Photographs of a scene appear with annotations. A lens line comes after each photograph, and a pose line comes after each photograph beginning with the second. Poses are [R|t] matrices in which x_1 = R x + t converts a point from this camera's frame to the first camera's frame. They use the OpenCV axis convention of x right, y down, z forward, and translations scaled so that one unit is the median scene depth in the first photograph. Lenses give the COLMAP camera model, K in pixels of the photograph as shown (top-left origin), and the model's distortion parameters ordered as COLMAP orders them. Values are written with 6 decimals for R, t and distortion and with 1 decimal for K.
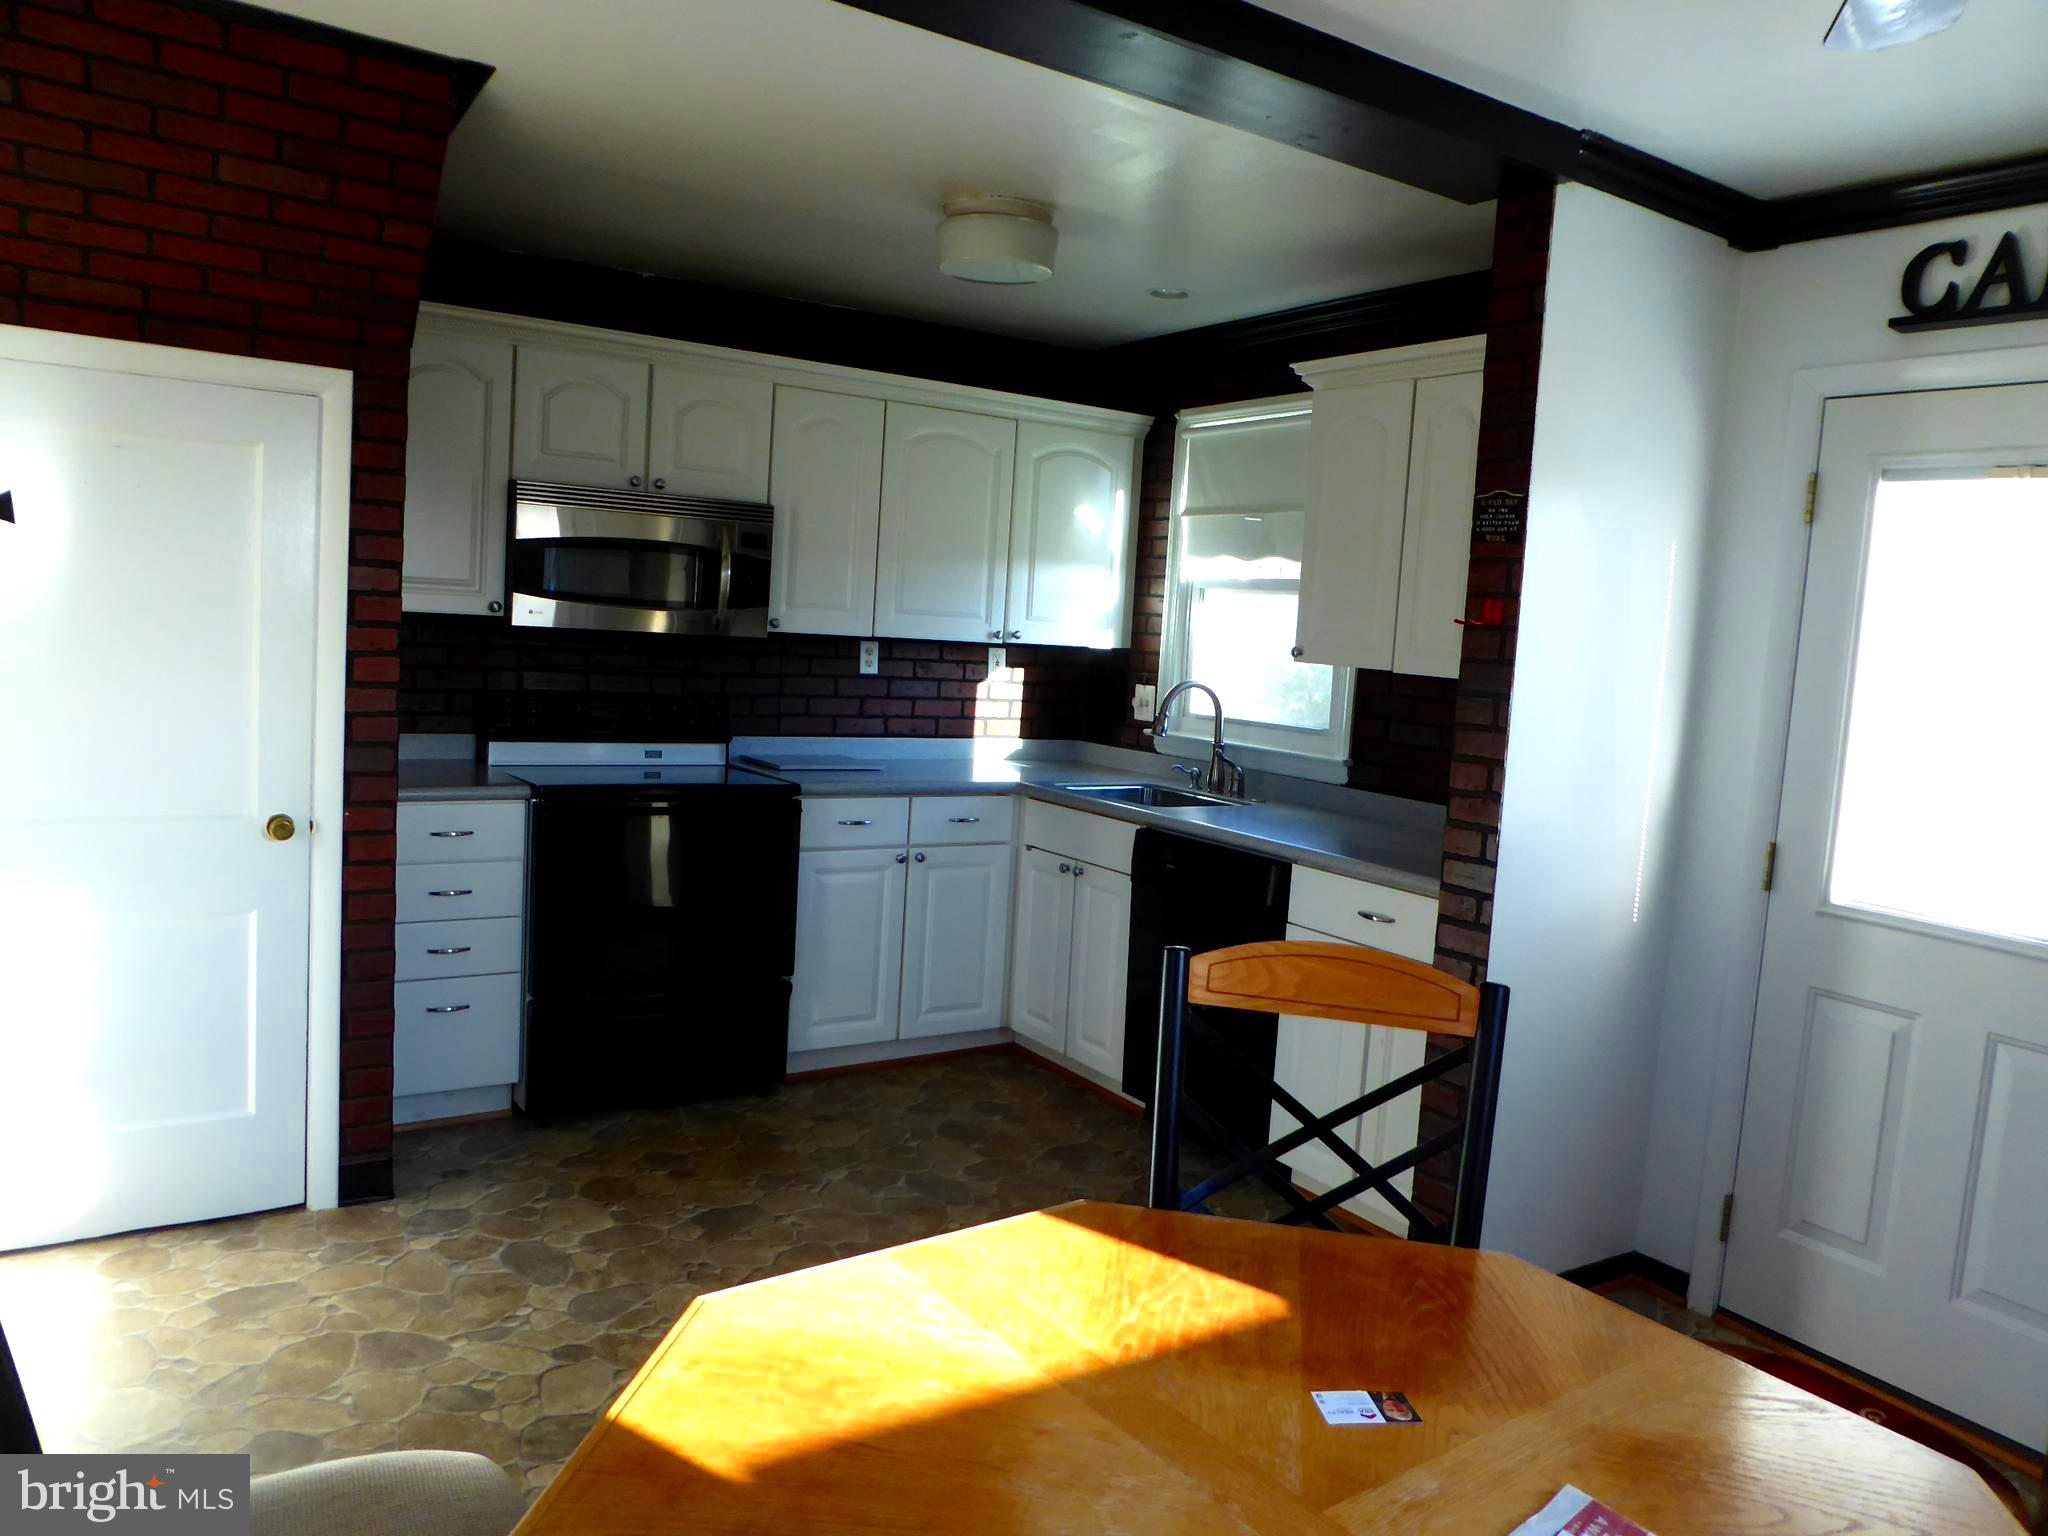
lens RADIAL K [[1479.3, 0, 1035.3], [0, 1479.3, 761.0], [0, 0, 1]] dist [-0.019345, 0.003592]
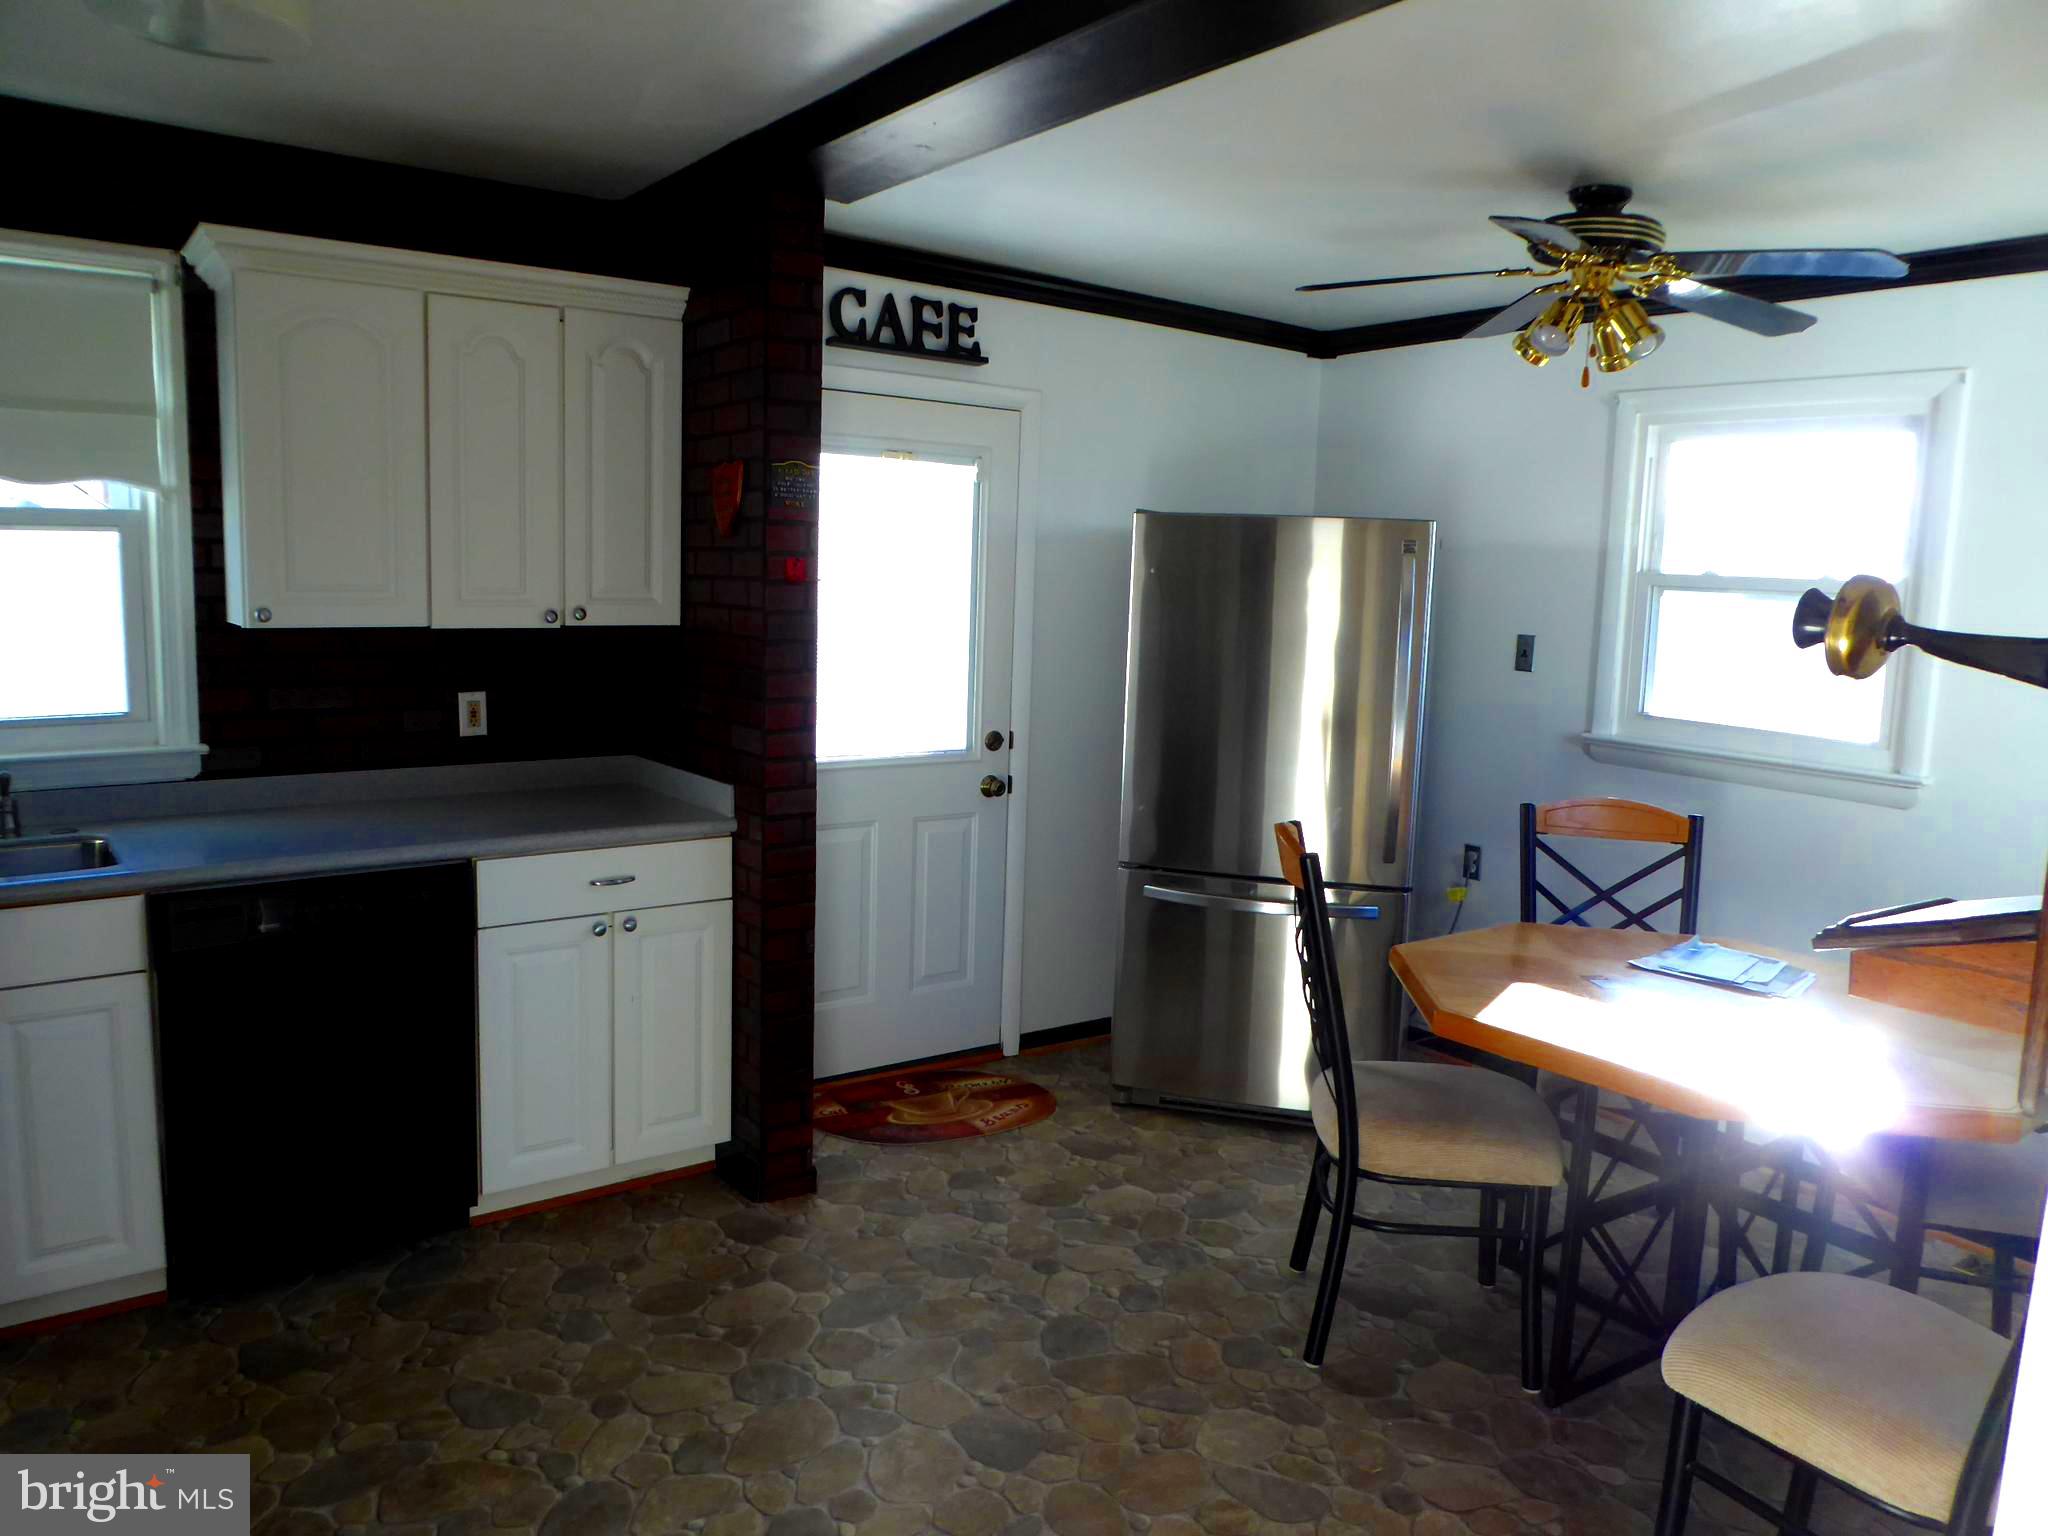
lens RADIAL K [[1479.3, 0, 1031.9], [0, 1479.3, 742.9], [0, 0, 1]] dist [-0.019345, 0.003592]
pose [[-0.041883, -0.187391, 0.981392, -0.565953], [0.074249, 0.978954, 0.190094, -0.116596], [-0.996360, 0.080829, -0.027088, 0.582945]]
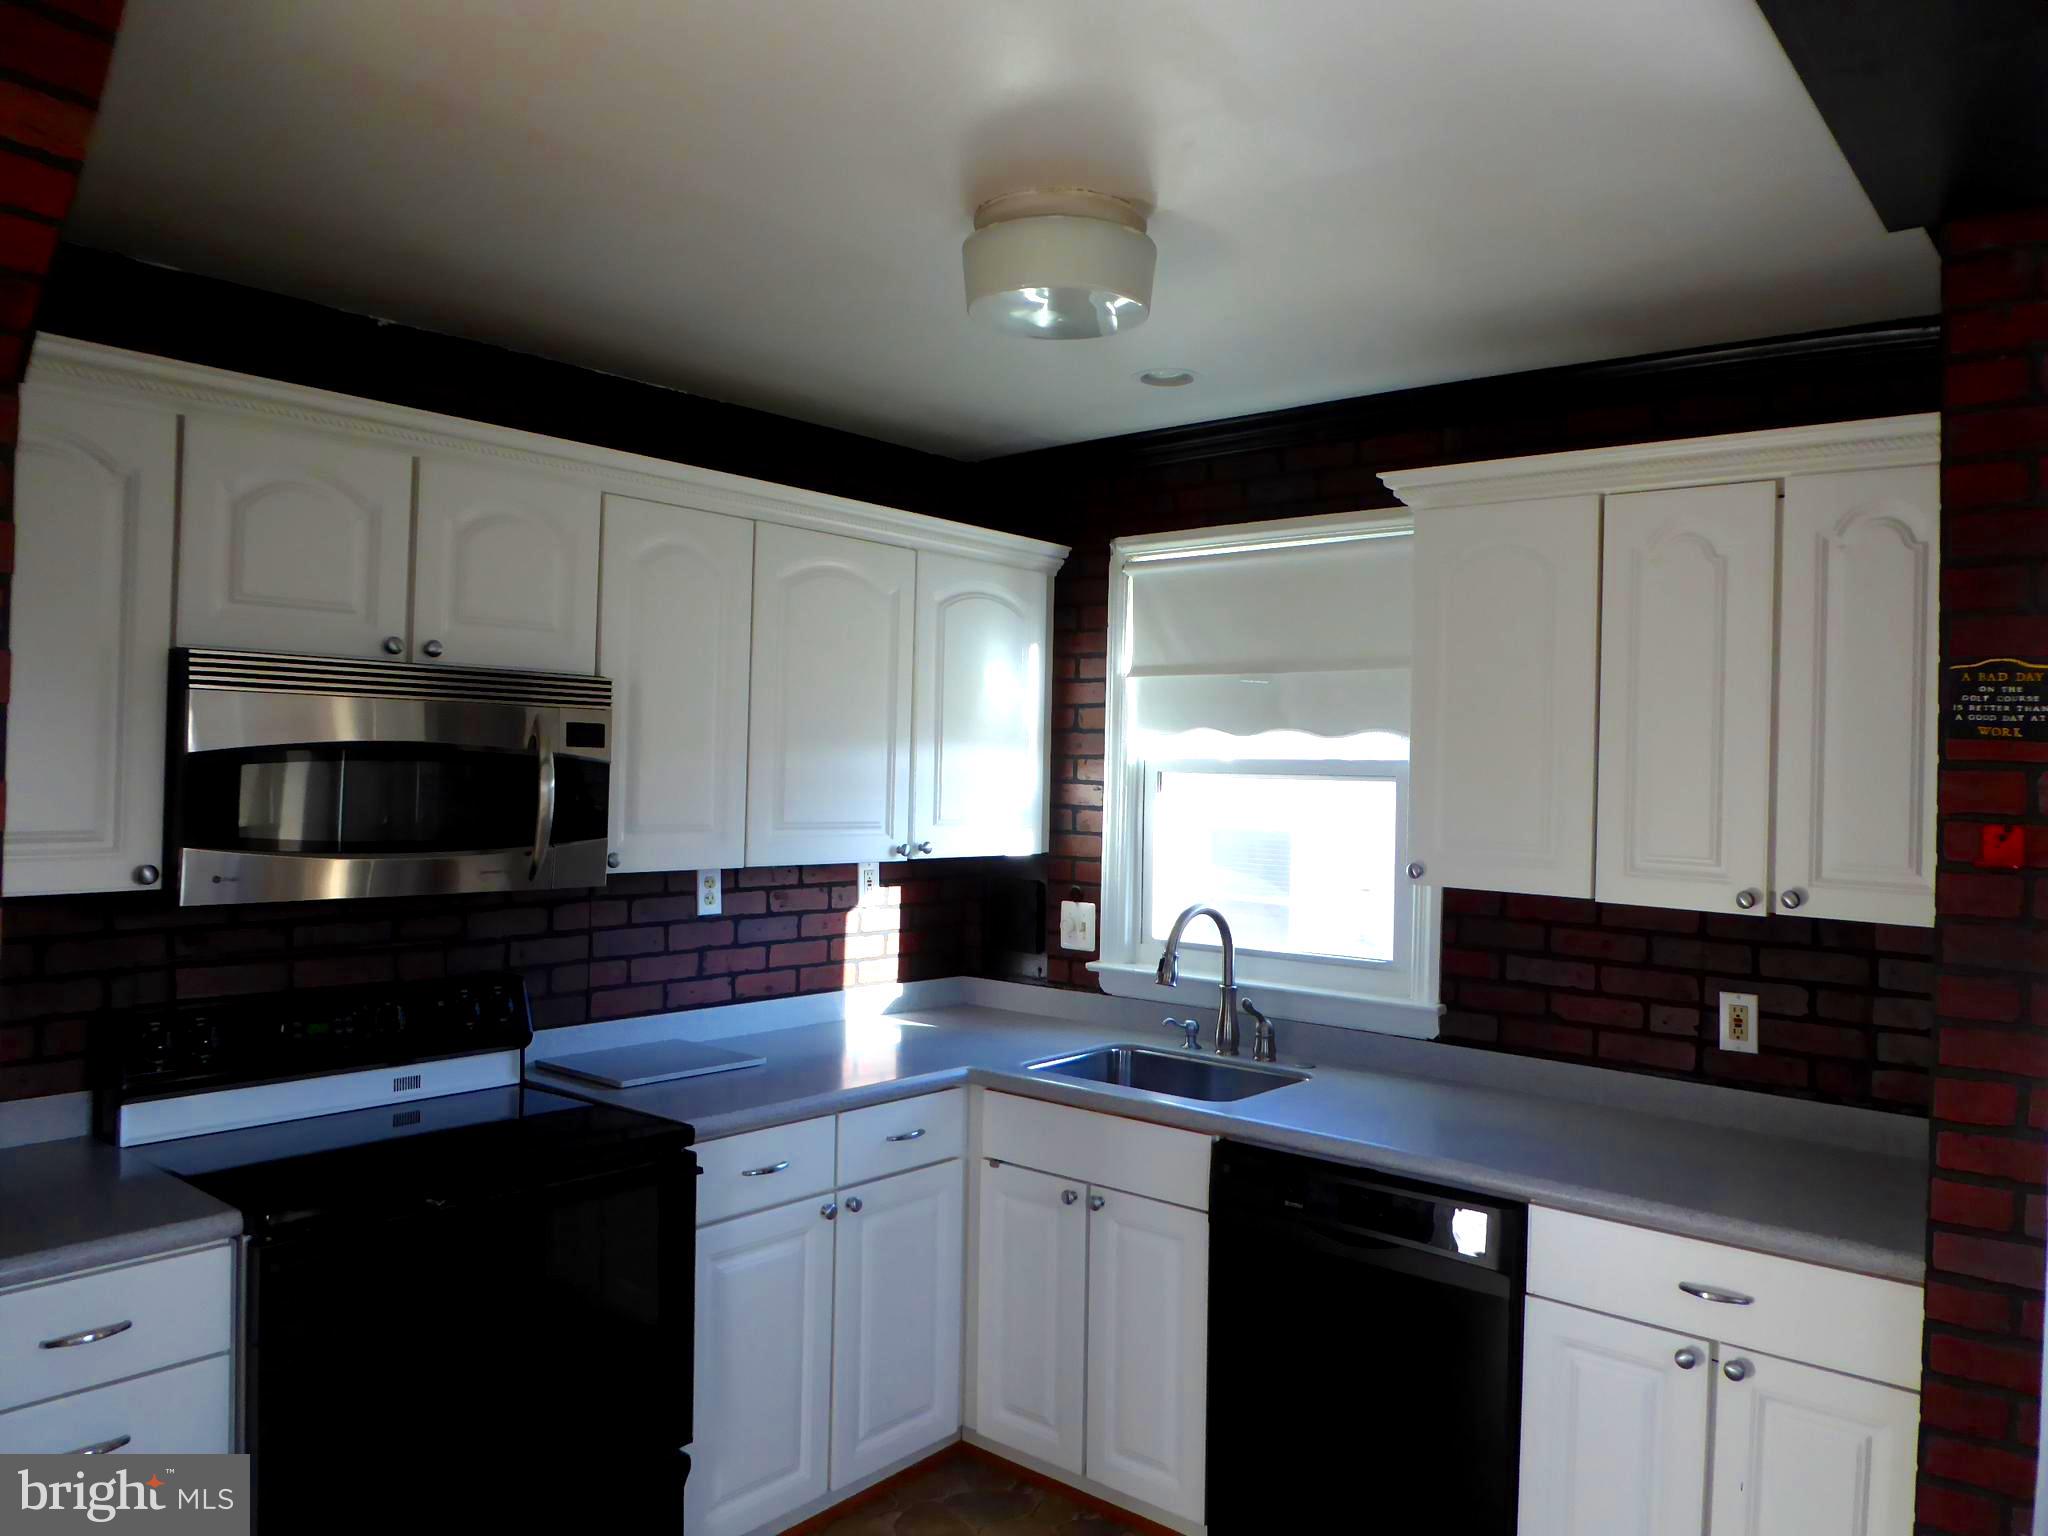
lens RADIAL K [[1479.3, 0, 1035.9], [0, 1479.3, 752.8], [0, 0, 1]] dist [-0.019345, 0.003592]
pose [[0.955684, -0.034987, 0.292310, -0.191269], [0.061814, 0.994627, -0.083047, -0.077561], [-0.287833, 0.097436, 0.952711, 0.344540]]
